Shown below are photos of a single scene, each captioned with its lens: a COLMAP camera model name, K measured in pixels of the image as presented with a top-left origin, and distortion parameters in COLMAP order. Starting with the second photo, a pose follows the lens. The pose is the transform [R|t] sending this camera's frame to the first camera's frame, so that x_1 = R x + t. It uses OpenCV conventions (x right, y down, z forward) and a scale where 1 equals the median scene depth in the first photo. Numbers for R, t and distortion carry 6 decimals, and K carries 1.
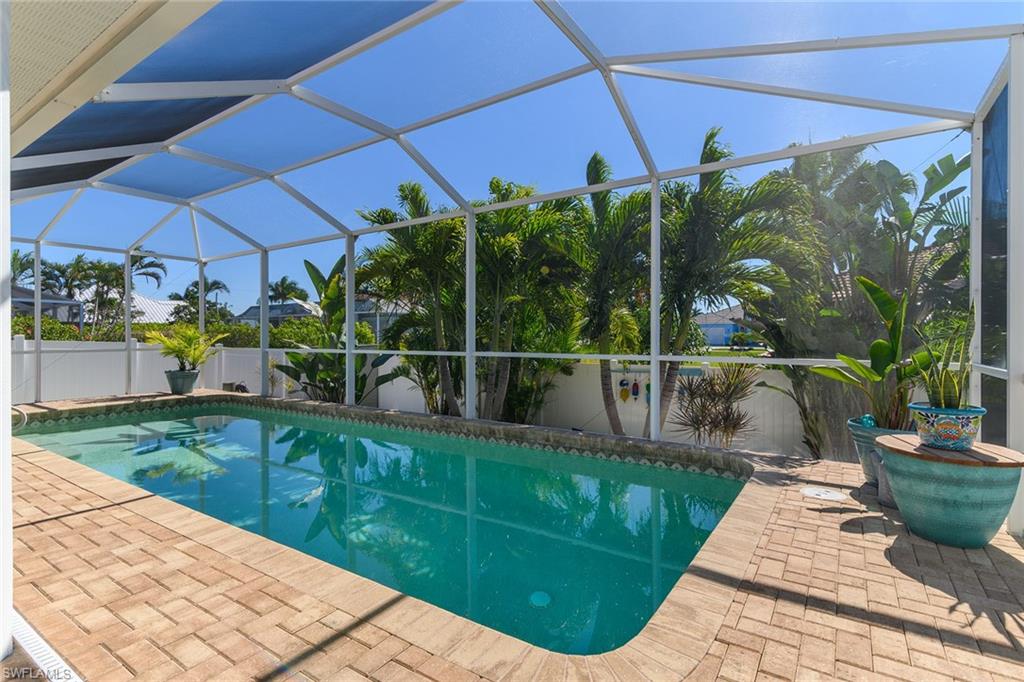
lens RADIAL K [[480.0, 0, 490.1], [0, 480.0, 338.0], [0, 0, 1]] dist [0.002015, 0.001122]
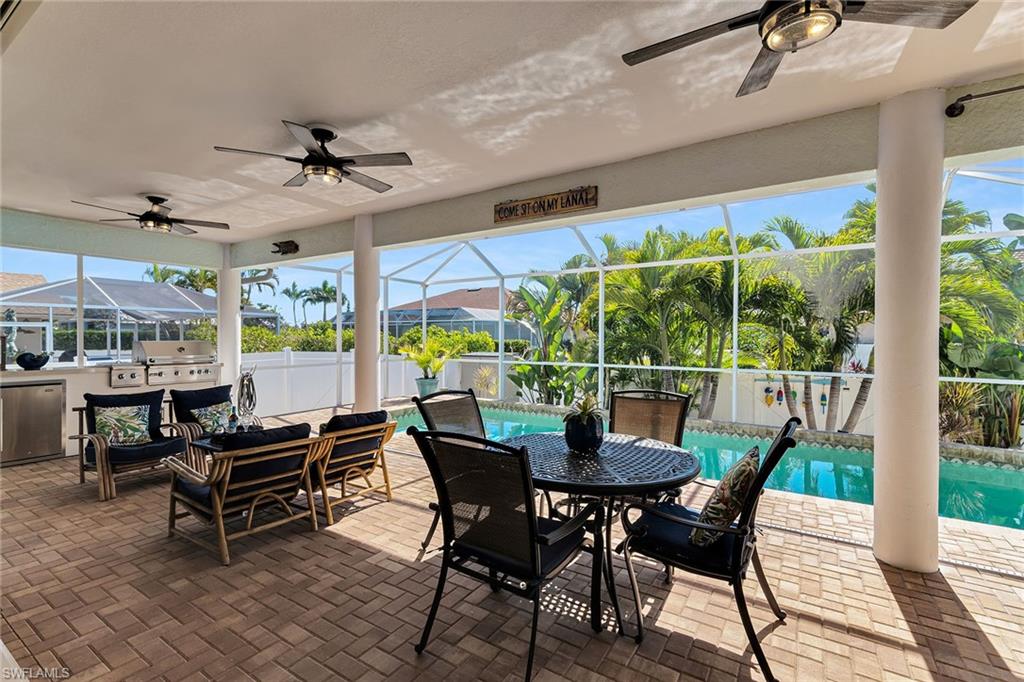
lens RADIAL K [[465.3, 0, 509.1], [0, 465.3, 336.4], [0, 0, 1]] dist [0.020126, -0.001177]
pose [[0.999258, 0.008822, 0.037502, -0.706834], [-0.008507, 0.999927, -0.008550, -0.041433], [-0.037575, 0.008225, 0.999260, -0.204406]]
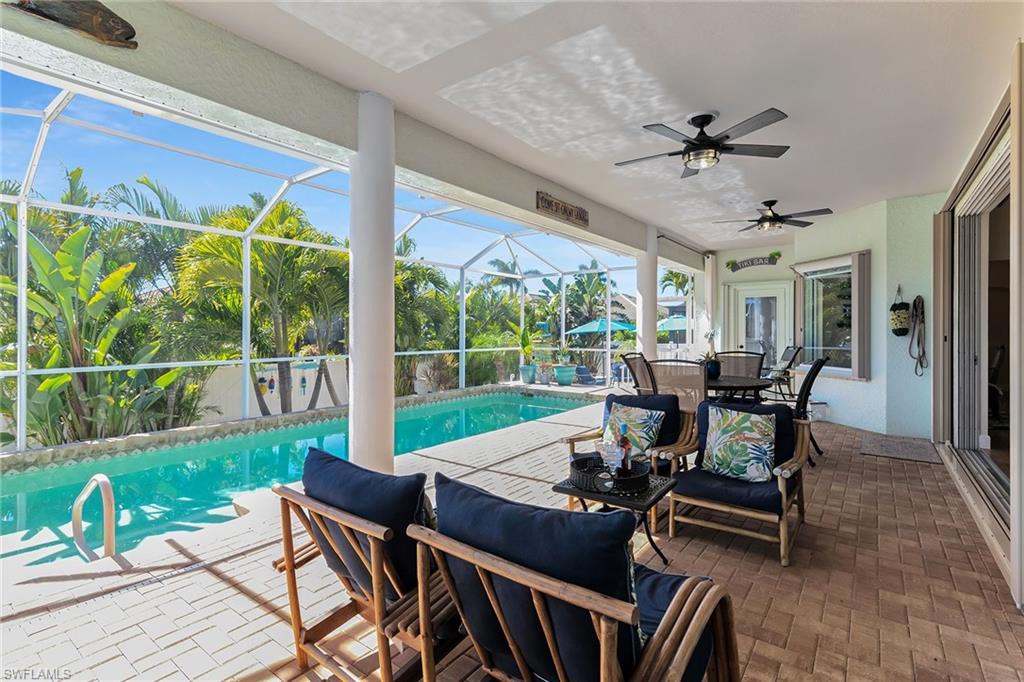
lens RADIAL K [[480.0, 0, 505.4], [0, 480.0, 337.5], [0, 0, 1]] dist [0.002015, 0.001122]
pose [[0.029852, -0.004310, 0.999545, -1.476407], [0.011354, 0.999928, 0.003972, -0.022189], [-0.999490, 0.011230, 0.029899, 0.556418]]
